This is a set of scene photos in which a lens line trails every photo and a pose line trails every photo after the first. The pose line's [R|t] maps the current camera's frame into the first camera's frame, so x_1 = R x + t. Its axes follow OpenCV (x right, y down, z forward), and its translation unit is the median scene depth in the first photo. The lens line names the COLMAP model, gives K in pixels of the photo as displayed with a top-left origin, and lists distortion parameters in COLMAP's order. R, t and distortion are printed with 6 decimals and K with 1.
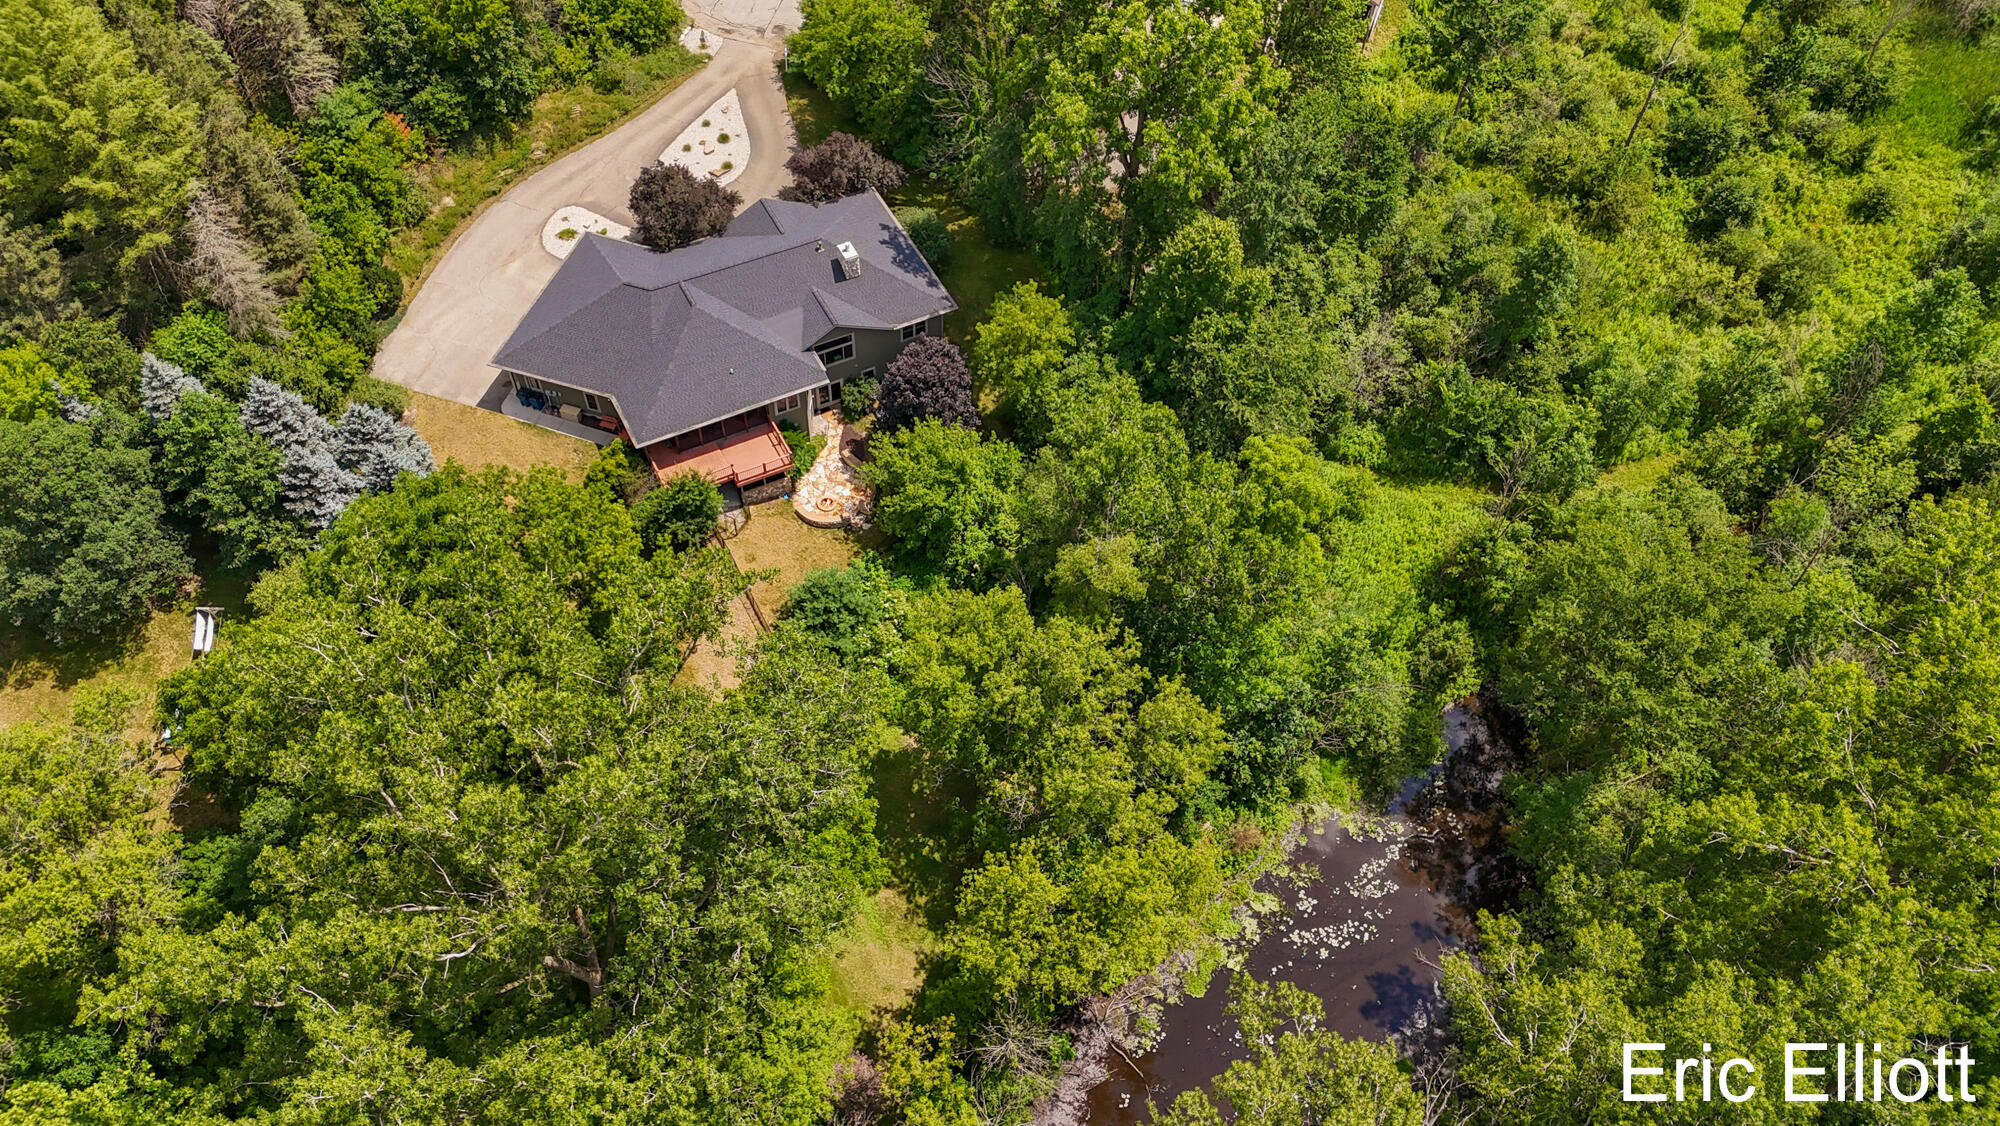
lens RADIAL K [[1511.5, 0, 994.1], [0, 1511.5, 573.2], [0, 0, 1]] dist [0.078449, -0.077900]
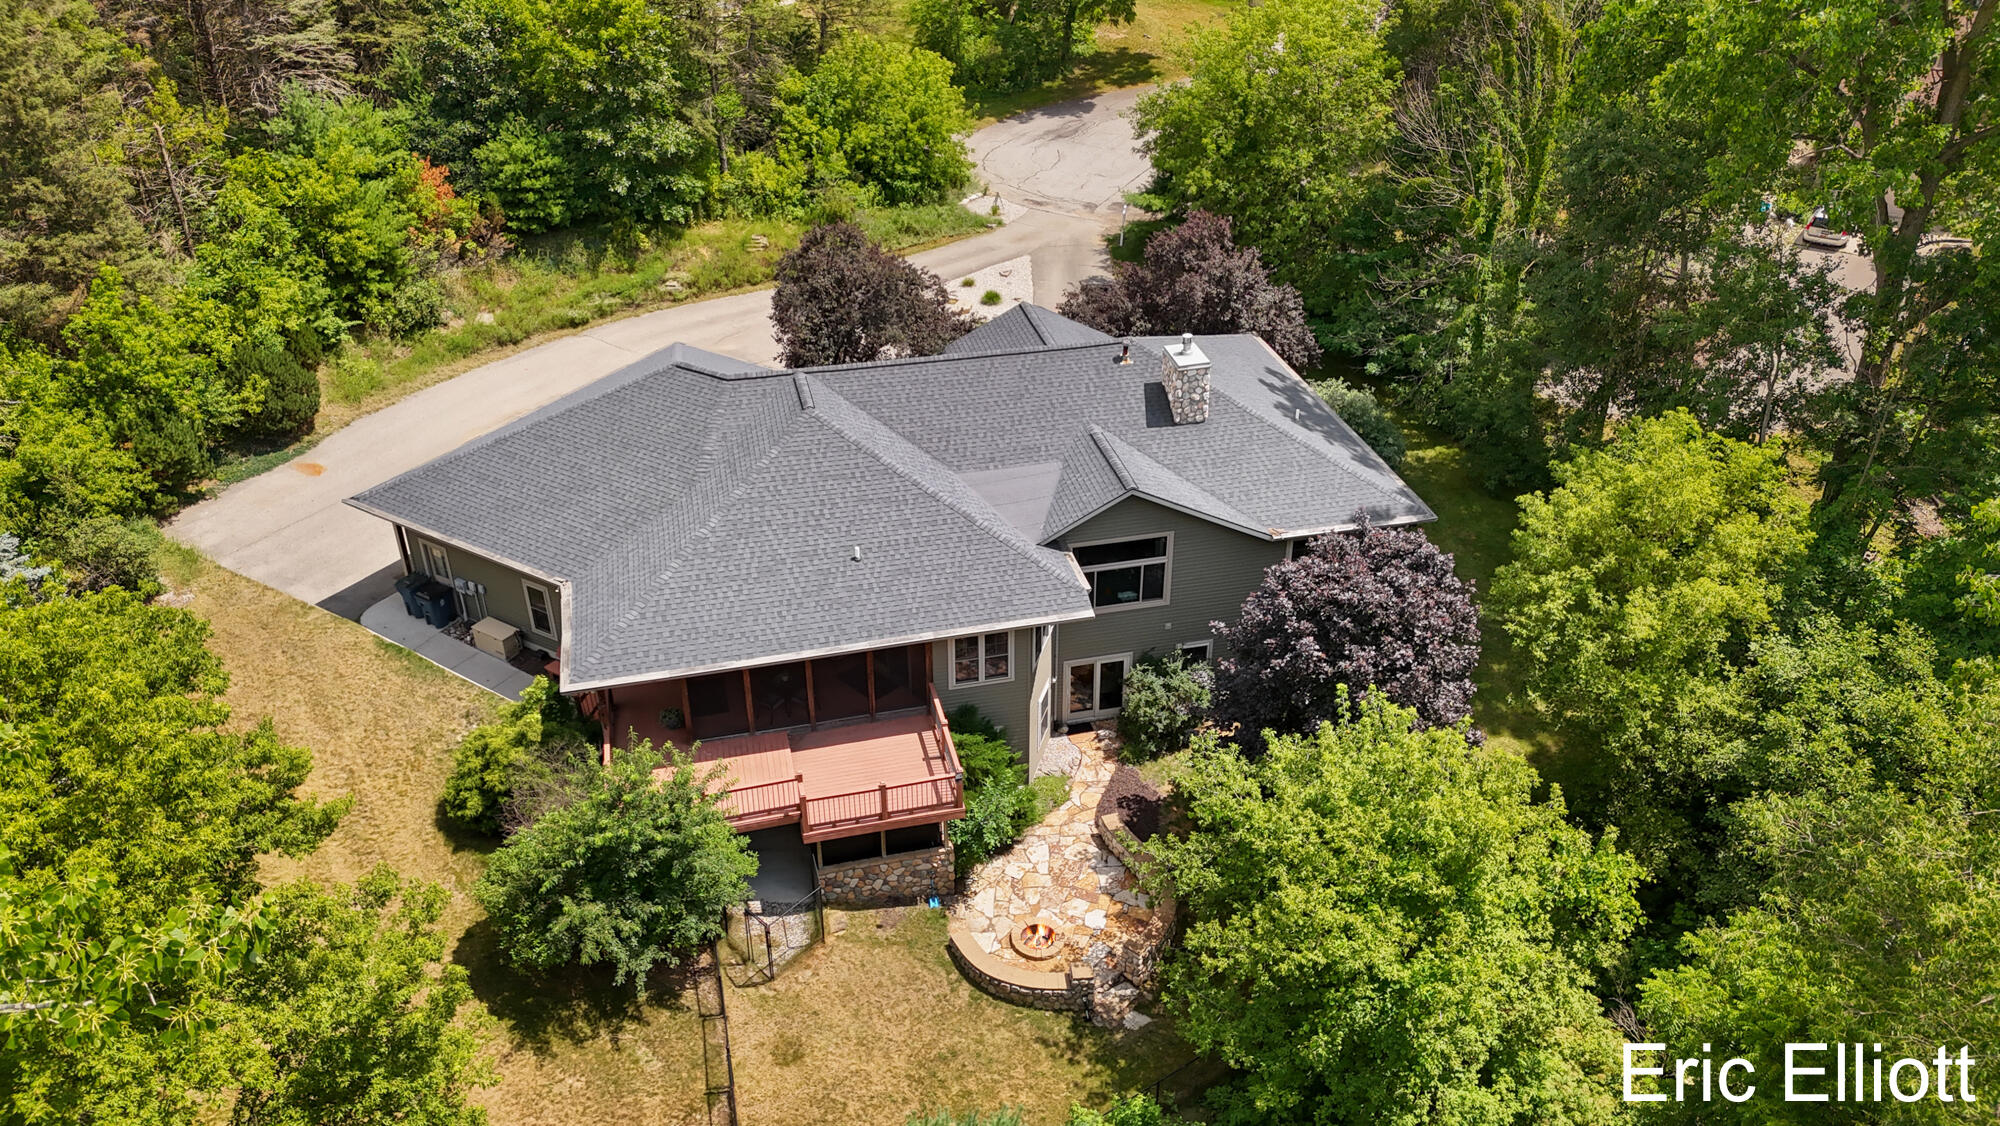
lens RADIAL K [[1511.5, 0, 994.1], [0, 1511.5, 573.2], [0, 0, 1]] dist [0.078449, -0.077900]
pose [[0.968818, 0.106520, -0.223710, -0.047640], [-0.180497, 0.921946, -0.342691, 0.000159], [0.169745, 0.372384, 0.912424, 0.626048]]
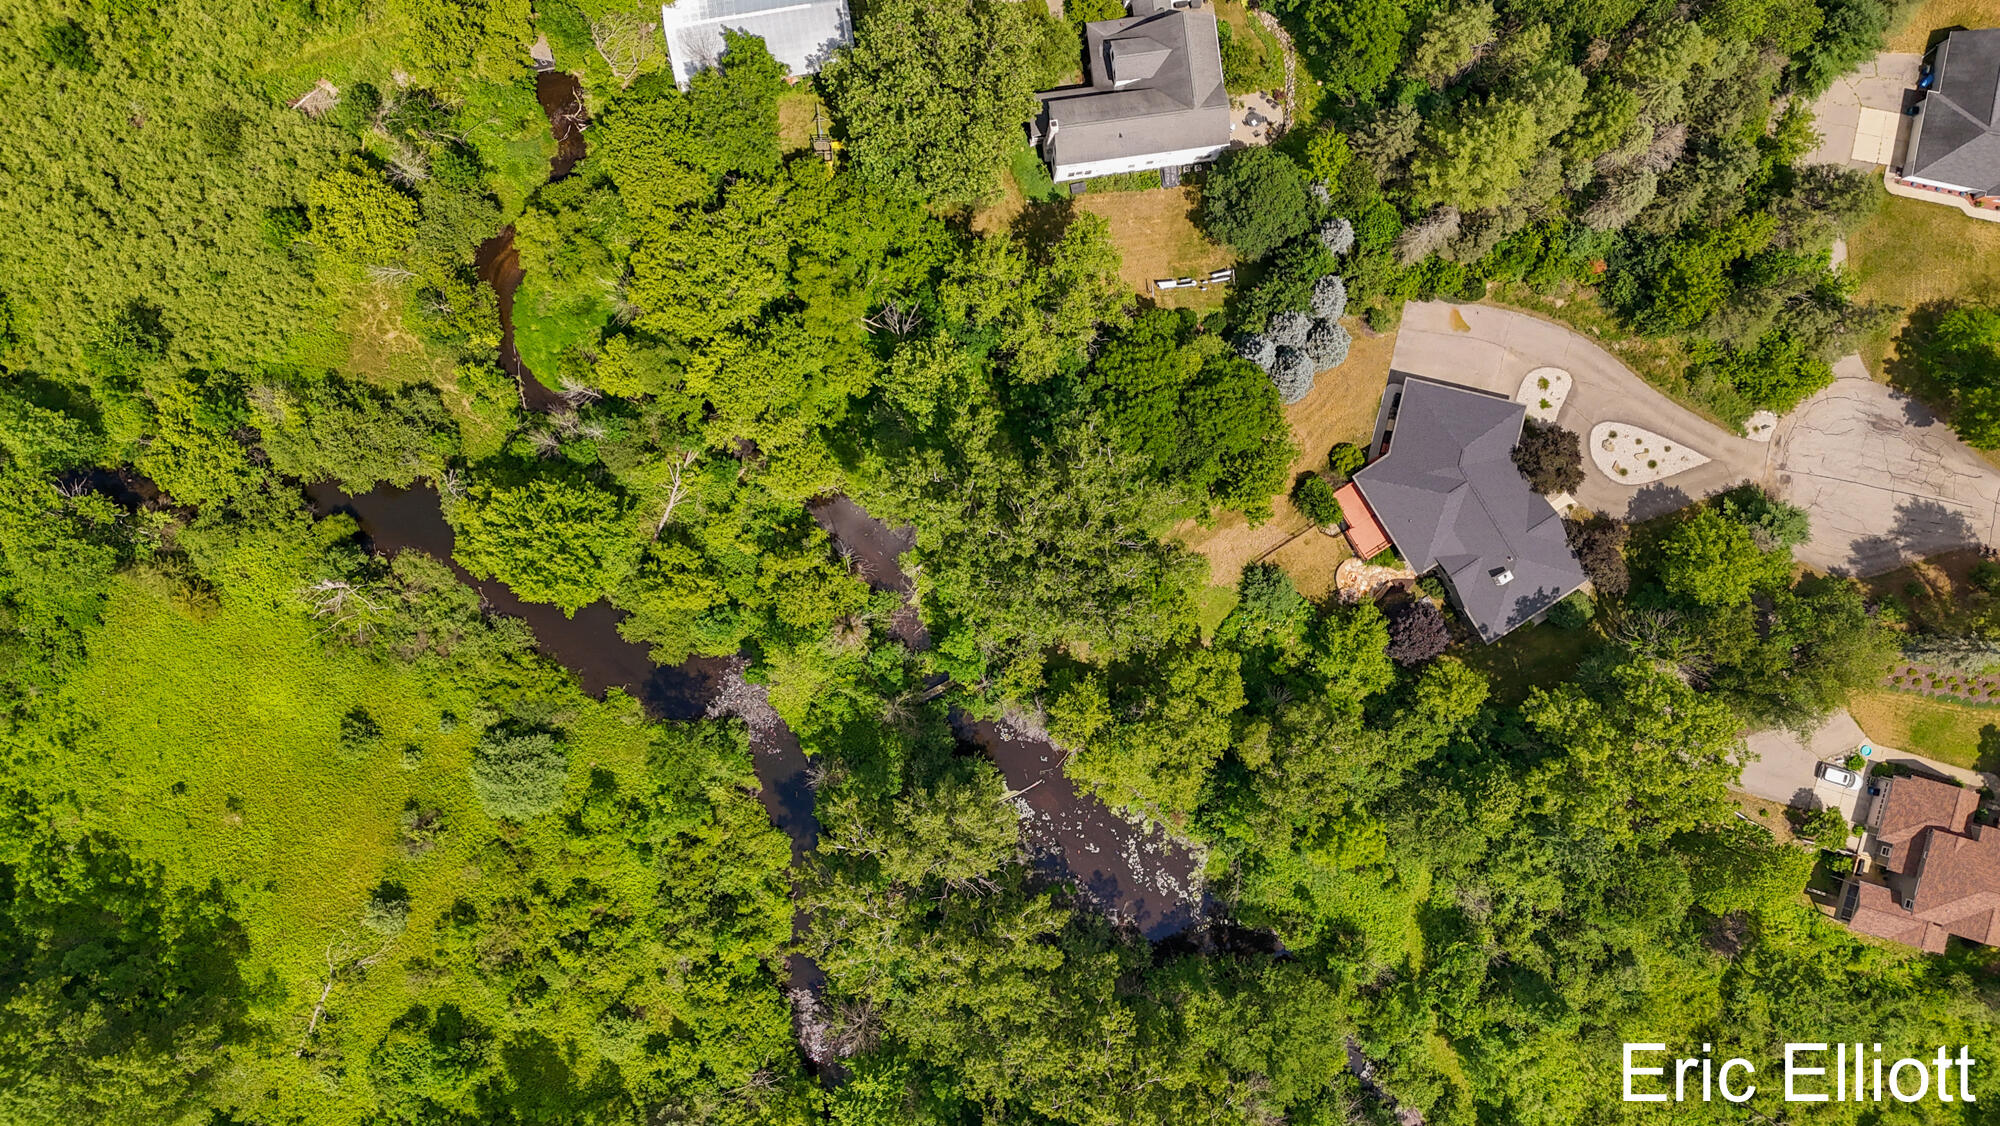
lens RADIAL K [[1511.5, 0, 994.1], [0, 1511.5, 573.2], [0, 0, 1]] dist [0.078449, -0.077900]
pose [[0.086878, 0.996079, -0.016685, -0.124066], [-0.820859, 0.081065, 0.565348, -0.698568], [0.564484, -0.035420, 0.824684, -0.668156]]
